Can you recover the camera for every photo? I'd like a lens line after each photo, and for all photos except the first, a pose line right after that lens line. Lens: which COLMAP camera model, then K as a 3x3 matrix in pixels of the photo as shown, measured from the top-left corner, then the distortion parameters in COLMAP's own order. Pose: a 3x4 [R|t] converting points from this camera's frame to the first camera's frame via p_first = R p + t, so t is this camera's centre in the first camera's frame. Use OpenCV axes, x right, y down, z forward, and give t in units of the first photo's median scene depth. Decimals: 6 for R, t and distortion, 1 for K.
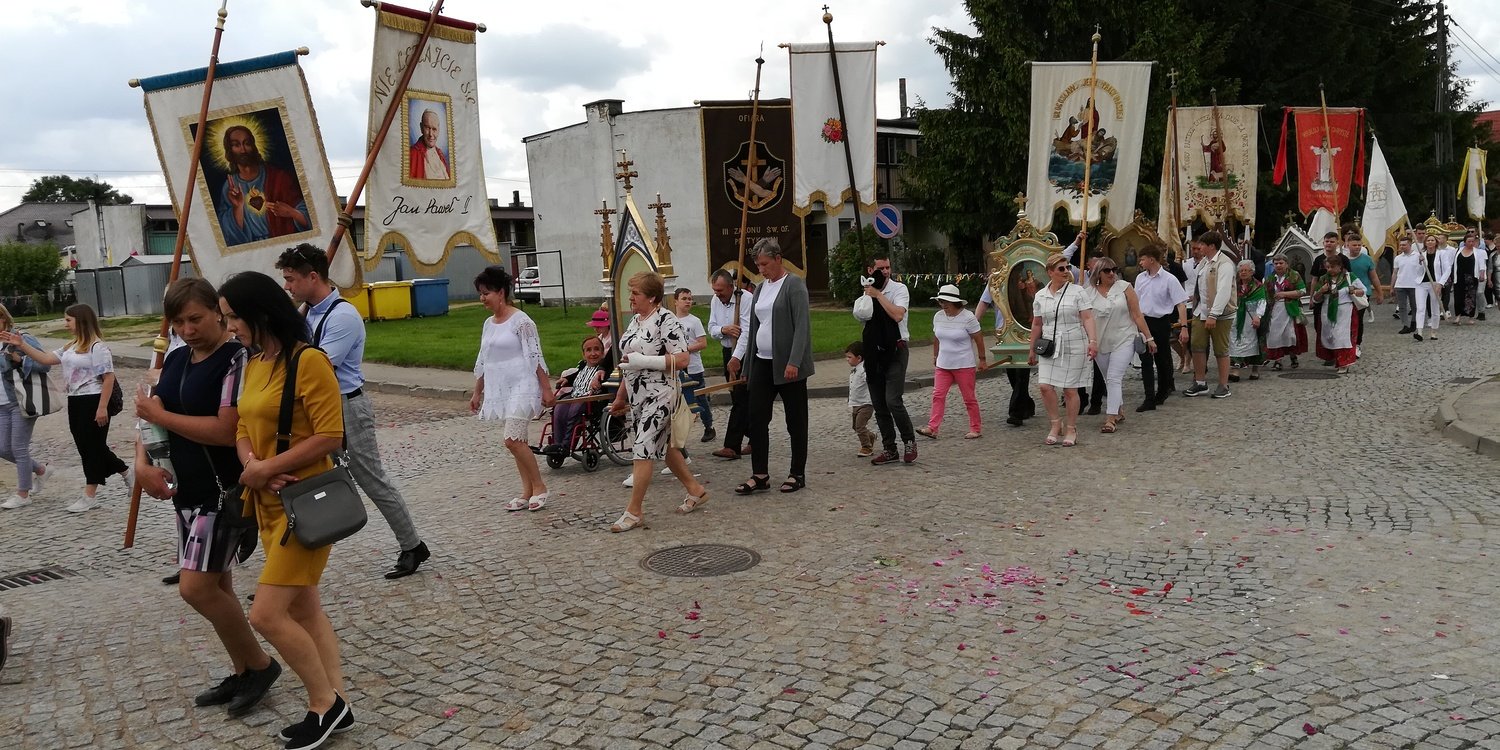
lens RADIAL K [[1184.3, 0, 761.0], [0, 1184.3, 370.8], [0, 0, 1]] dist [0.100051, -0.178120]
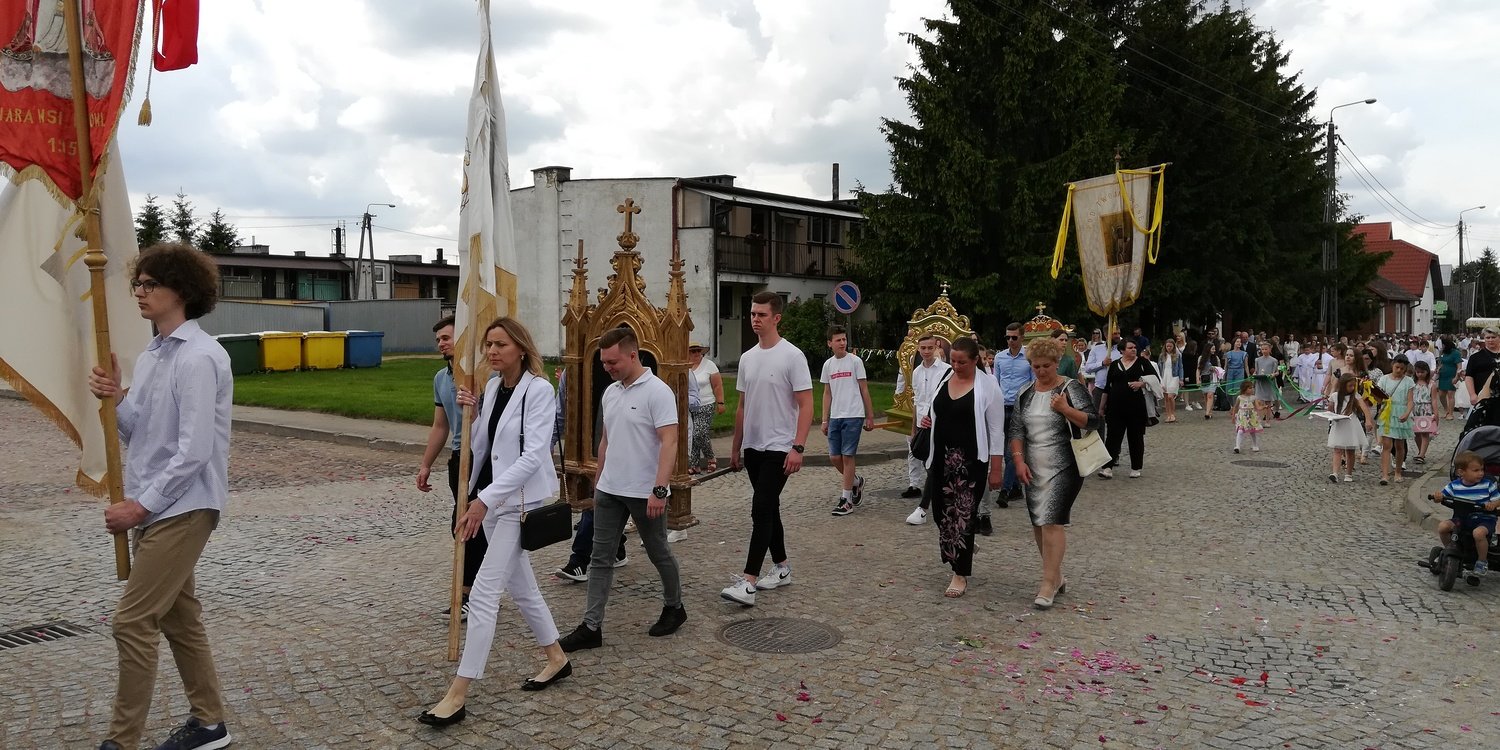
lens RADIAL K [[1133.7, 0, 760.8], [0, 1133.7, 377.1], [0, 0, 1]] dist [0.103636, -0.167174]
pose [[0.995488, 0.043908, 0.084122, -0.049345], [-0.039582, 0.997840, -0.052428, -0.000803], [-0.086242, 0.048862, 0.995075, 0.018679]]
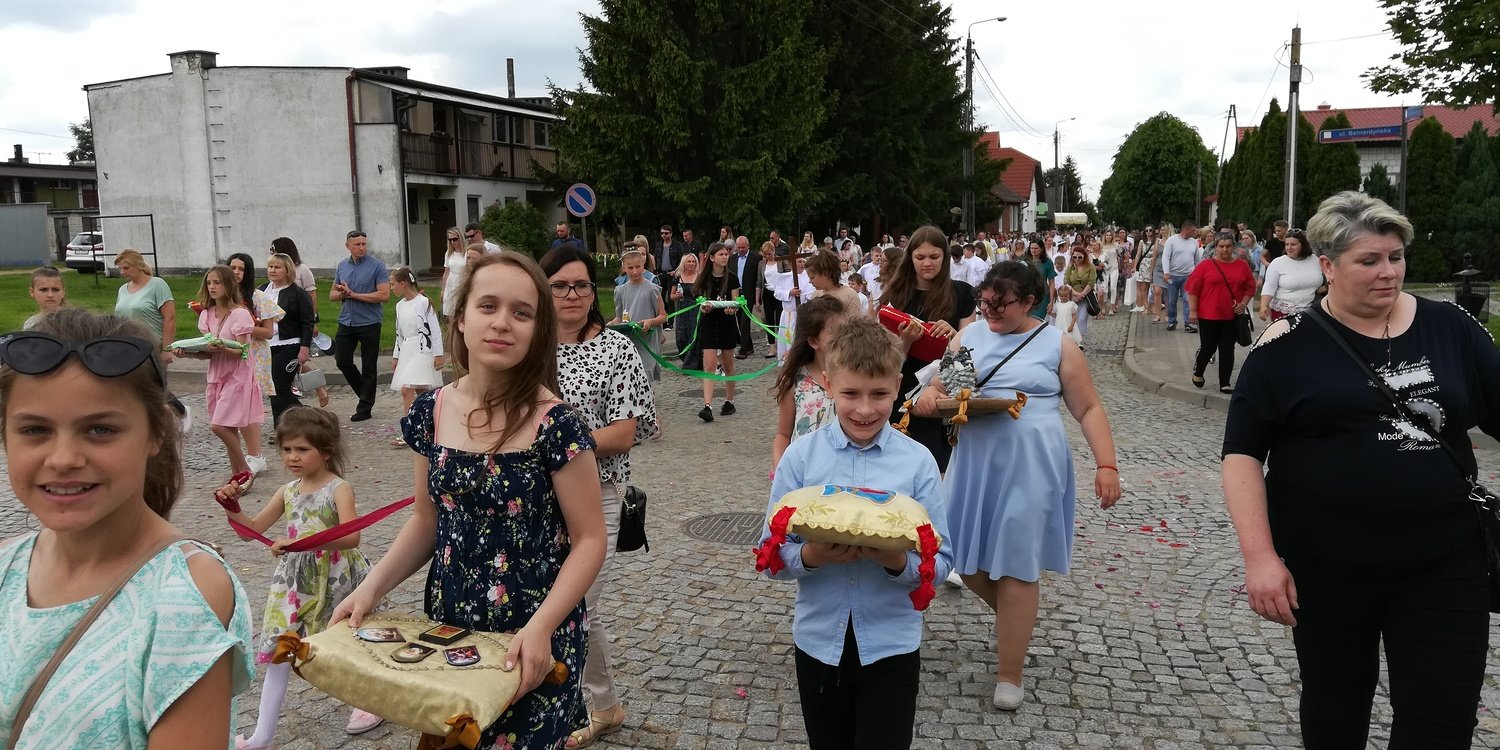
lens RADIAL K [[1132.1, 0, 763.4], [0, 1132.1, 375.7], [0, 0, 1]] dist [0.113337, -0.201117]
pose [[0.922943, -0.012892, 0.384720, -0.129667], [0.003968, 0.999705, 0.023982, 0.002185], [-0.384916, -0.020607, 0.922722, 0.034456]]
